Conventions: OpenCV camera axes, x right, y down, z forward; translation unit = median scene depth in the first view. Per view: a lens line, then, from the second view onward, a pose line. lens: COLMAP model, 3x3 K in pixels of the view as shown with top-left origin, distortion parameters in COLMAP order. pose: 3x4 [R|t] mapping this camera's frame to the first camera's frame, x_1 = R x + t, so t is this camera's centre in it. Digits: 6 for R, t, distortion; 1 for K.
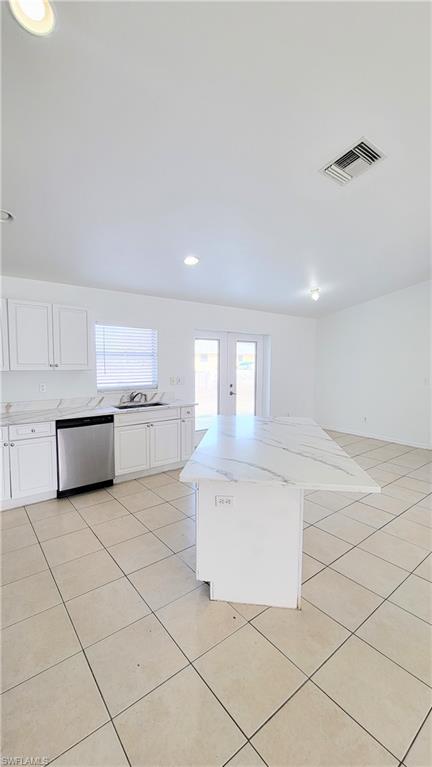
lens RADIAL K [[311.8, 0, 198.3], [0, 311.8, 389.8], [0, 0, 1]] dist [0.000814, -0.000304]
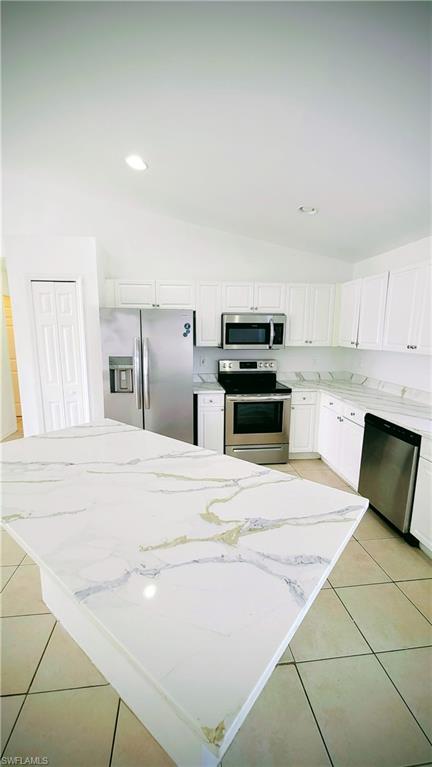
lens RADIAL K [[311.8, 0, 214.1], [0, 311.8, 385.8], [0, 0, 1]] dist [0.000814, -0.000304]
pose [[-0.491656, 0.146800, -0.858326, 0.359989], [-0.091416, 0.971540, 0.218526, -0.090942], [0.865978, 0.185905, -0.464244, 0.808123]]
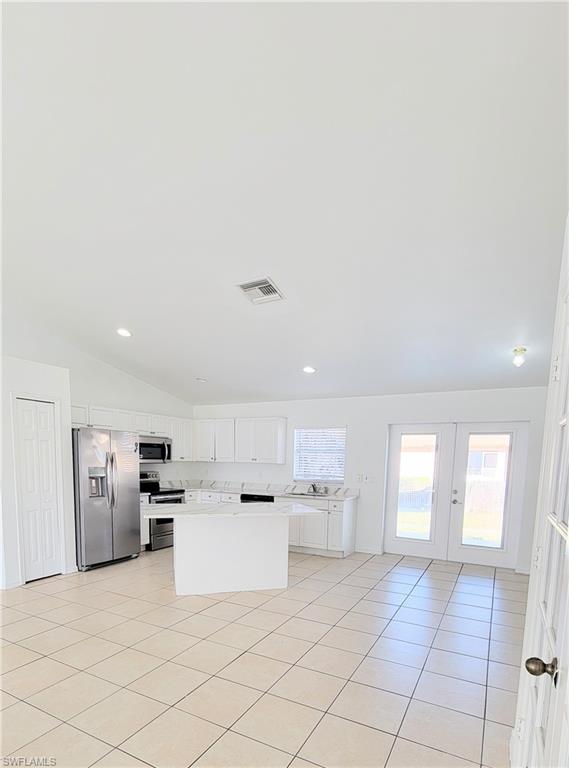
lens RADIAL K [[414.8, 0, 277.0], [0, 414.8, 507.8], [0, 0, 1]] dist [0.007059, 0.000692]
pose [[0.420209, 0.108581, -0.900908, 1.186823], [-0.105960, 0.991895, 0.070124, 0.001640], [0.901220, 0.065993, 0.428308, 0.220781]]
